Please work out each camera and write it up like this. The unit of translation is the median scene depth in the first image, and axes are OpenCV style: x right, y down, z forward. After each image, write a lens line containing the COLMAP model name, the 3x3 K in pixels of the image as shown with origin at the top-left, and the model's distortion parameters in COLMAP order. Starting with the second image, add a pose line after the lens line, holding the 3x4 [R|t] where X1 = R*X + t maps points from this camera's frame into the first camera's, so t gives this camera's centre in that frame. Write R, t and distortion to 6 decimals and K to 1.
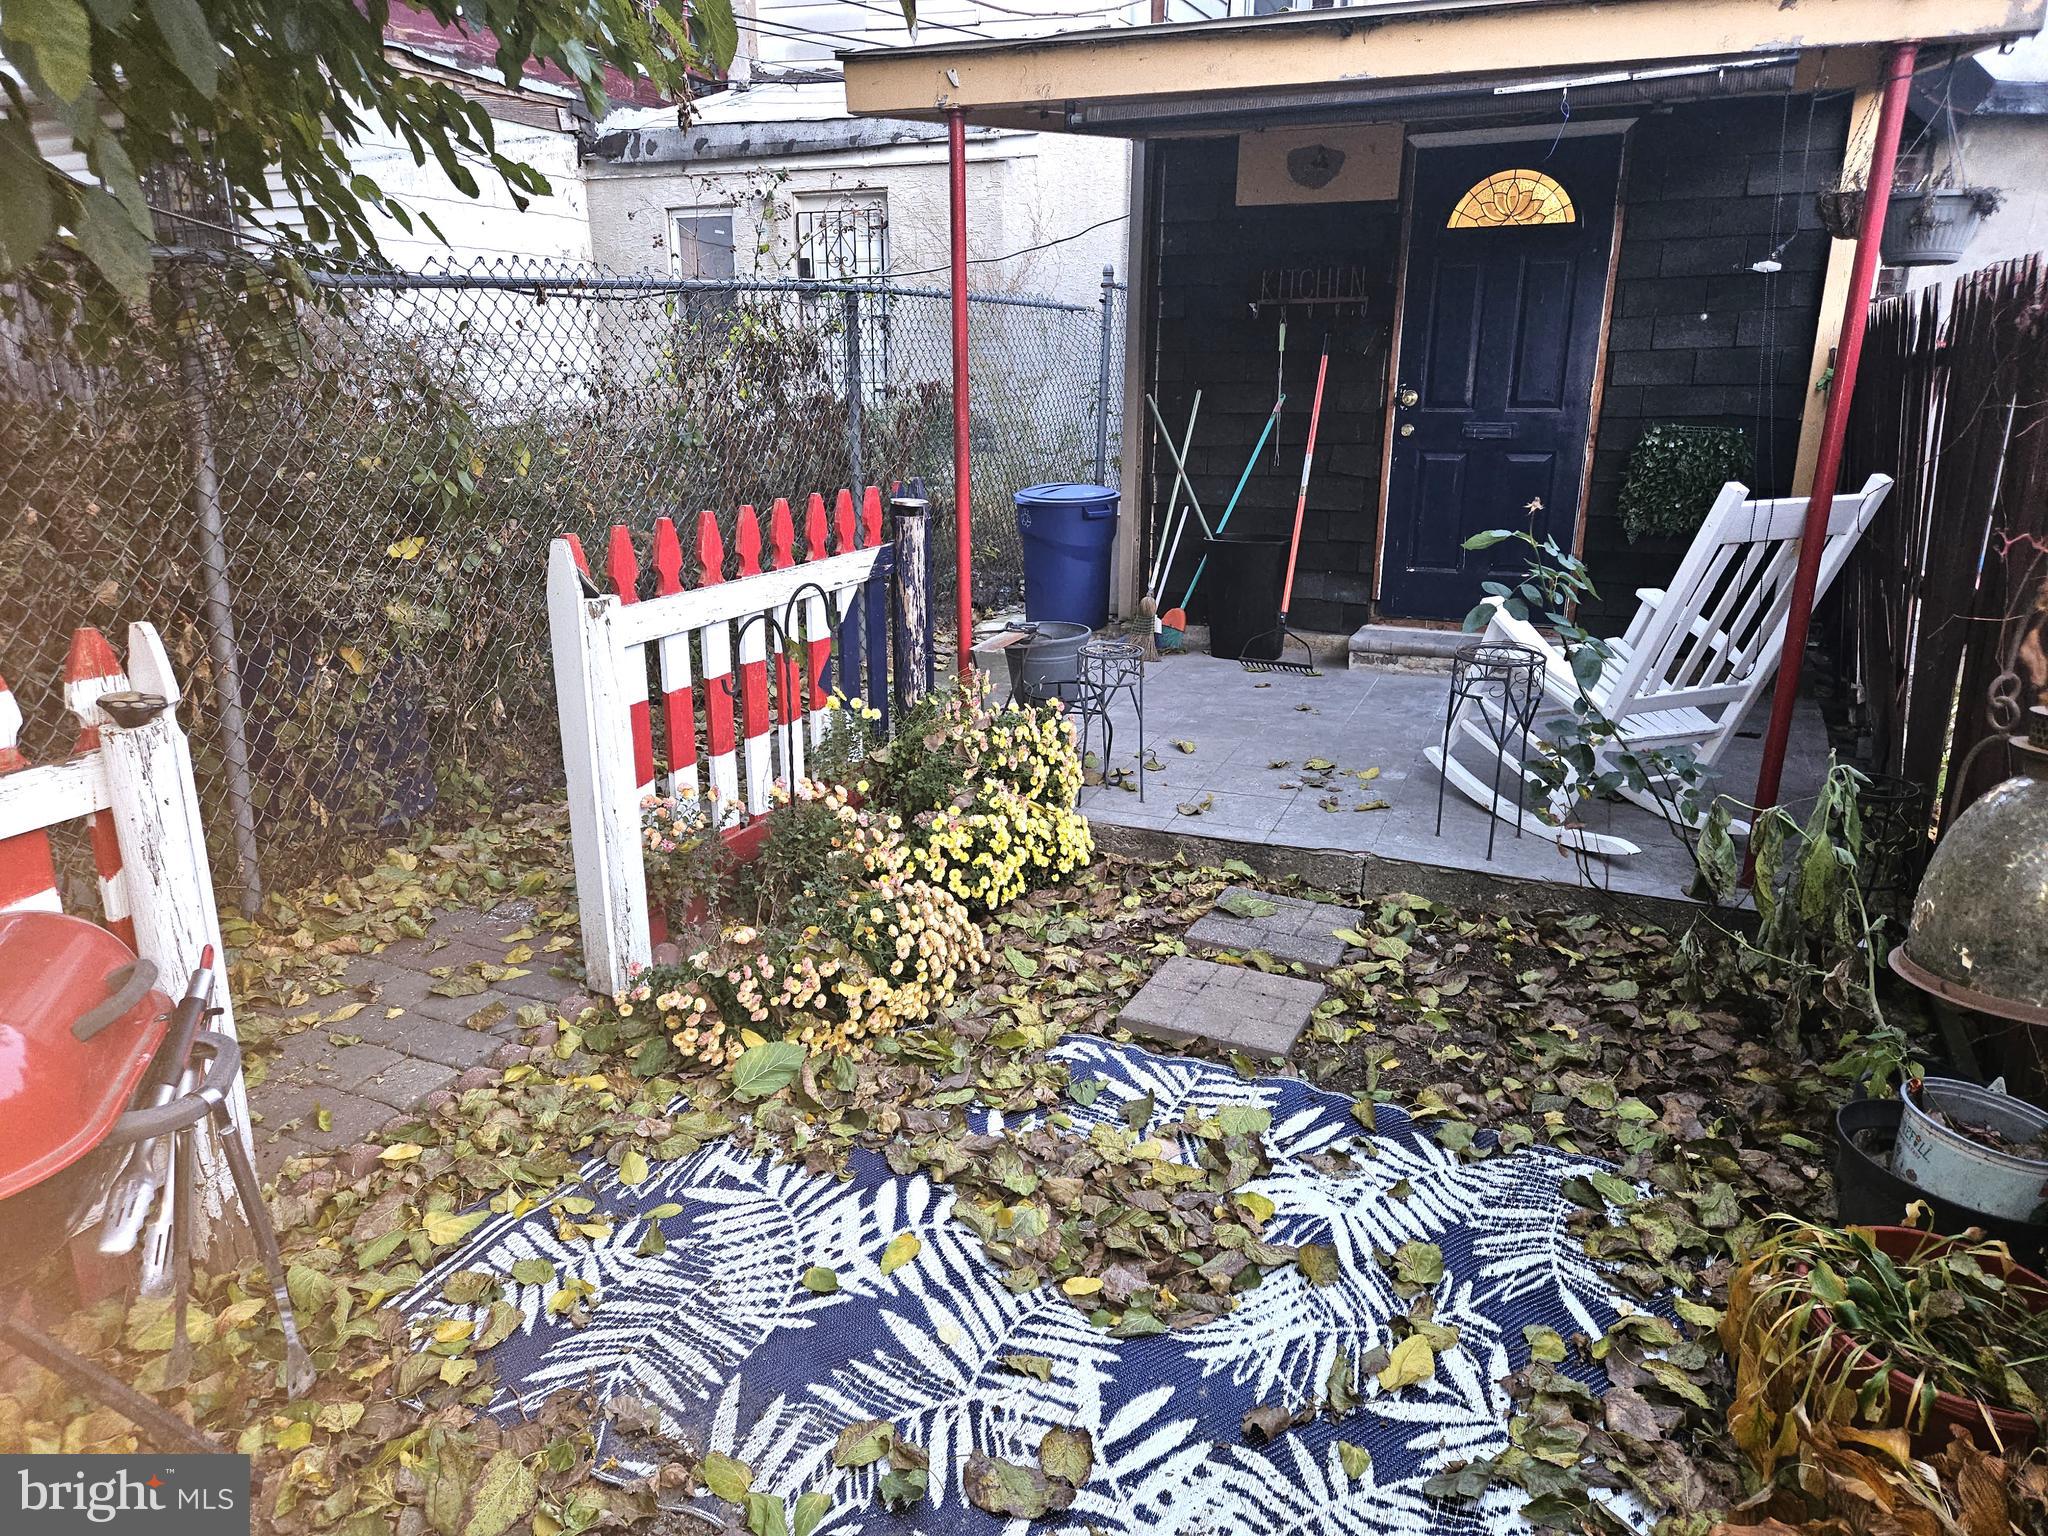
lens RADIAL K [[1361.4, 0, 1019.6], [0, 1361.4, 755.5], [0, 0, 1]] dist [0.081465, -0.068692]
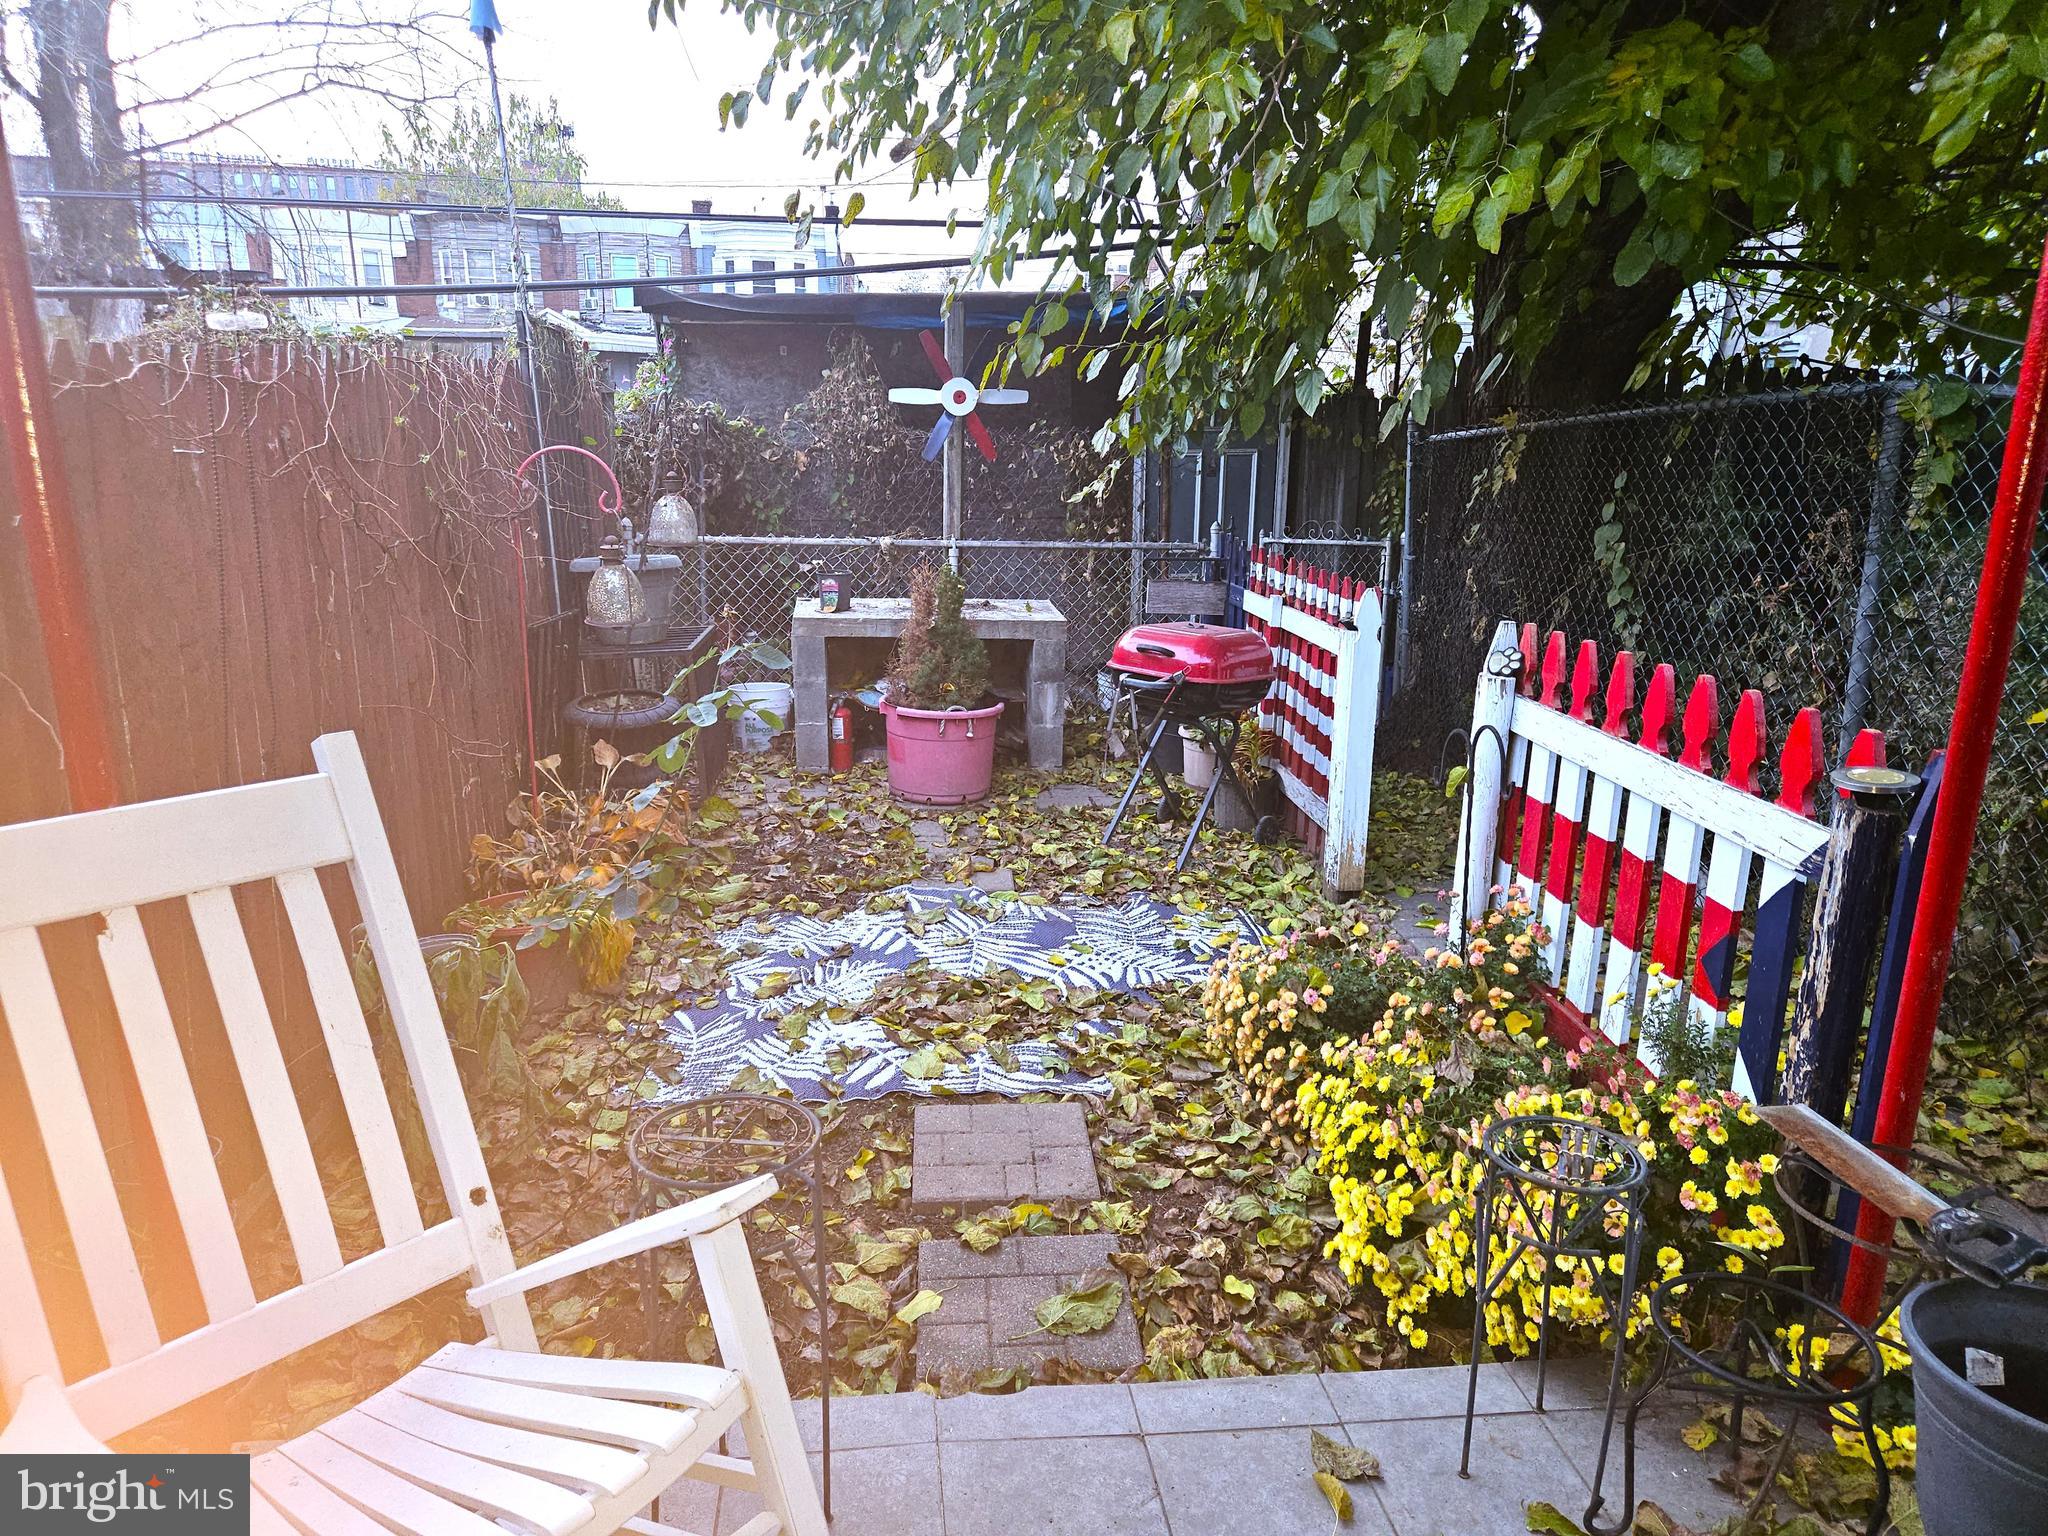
lens RADIAL K [[1361.4, 0, 1019.6], [0, 1361.4, 755.5], [0, 0, 1]] dist [0.081465, -0.068692]
pose [[-0.876571, 0.096977, -0.471402, 0.701765], [-0.148704, 0.876985, 0.456929, -0.616329], [0.457724, 0.470630, -0.754319, 2.006638]]
